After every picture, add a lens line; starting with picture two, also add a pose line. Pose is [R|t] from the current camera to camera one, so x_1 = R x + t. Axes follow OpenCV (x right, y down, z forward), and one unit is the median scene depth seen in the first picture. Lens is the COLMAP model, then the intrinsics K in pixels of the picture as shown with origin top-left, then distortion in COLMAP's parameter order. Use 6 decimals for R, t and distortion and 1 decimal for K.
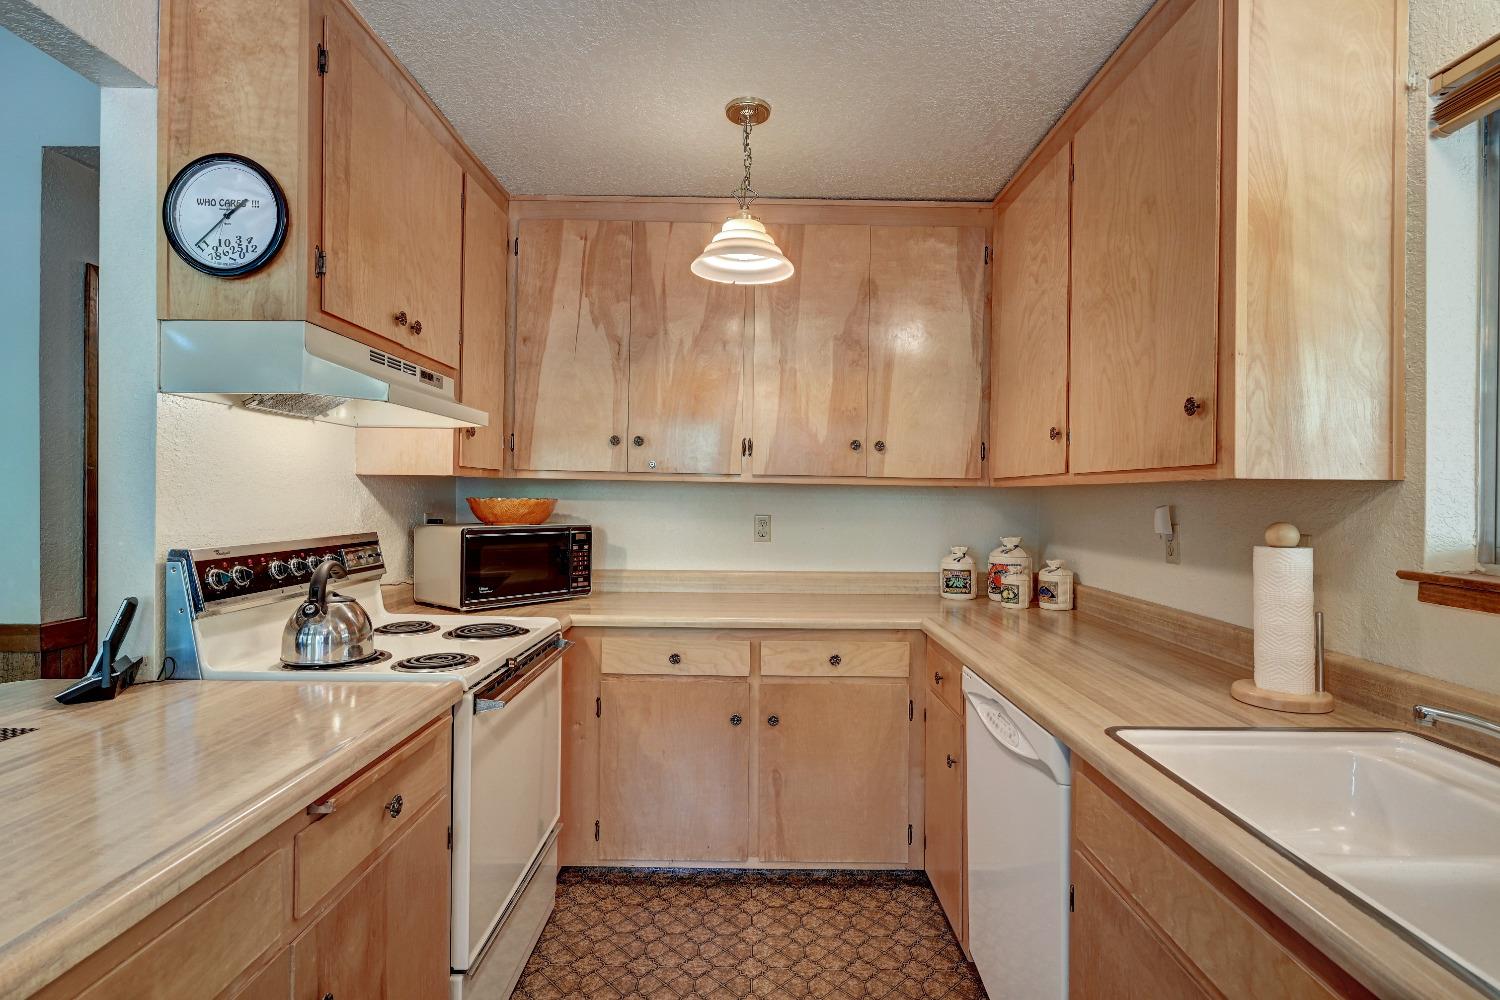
lens RADIAL K [[755.6, 0, 750.0], [0, 755.6, 500.0], [0, 0, 1]] dist [0.000937, -0.000076]
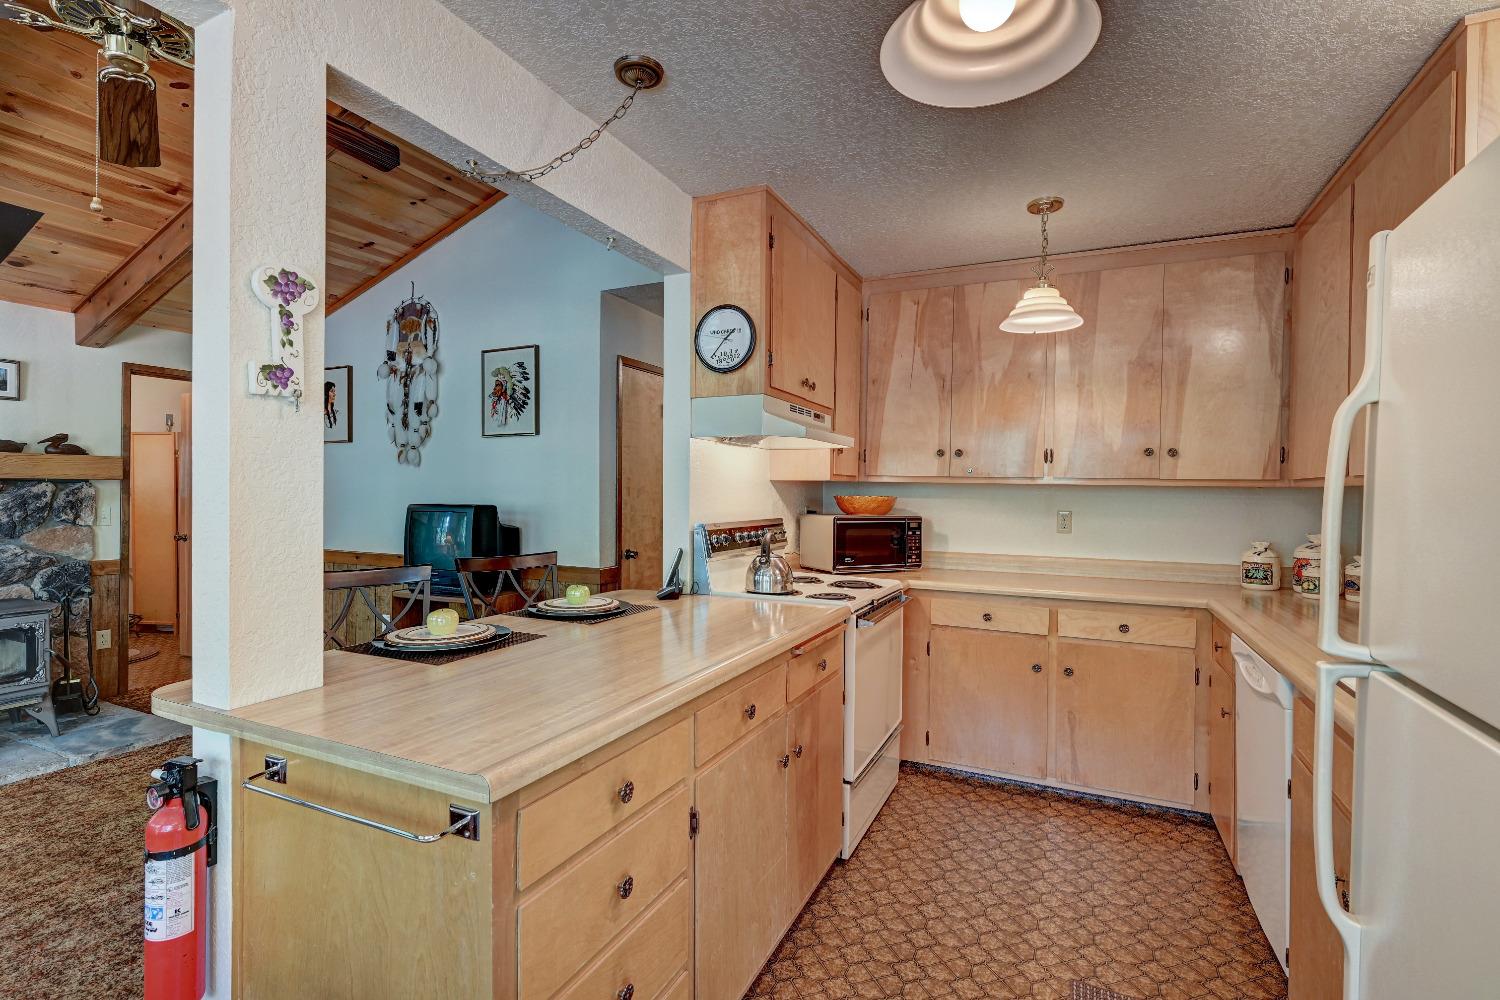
lens RADIAL K [[694.6, 0, 747.0], [0, 694.6, 491.7], [0, 0, 1]] dist [-0.002757, -0.000171]
pose [[0.906193, 0.000503, -0.422864, 0.033988], [-0.004762, 0.999948, -0.009015, 0.002179], [0.422837, 0.010183, 0.906149, -0.286252]]
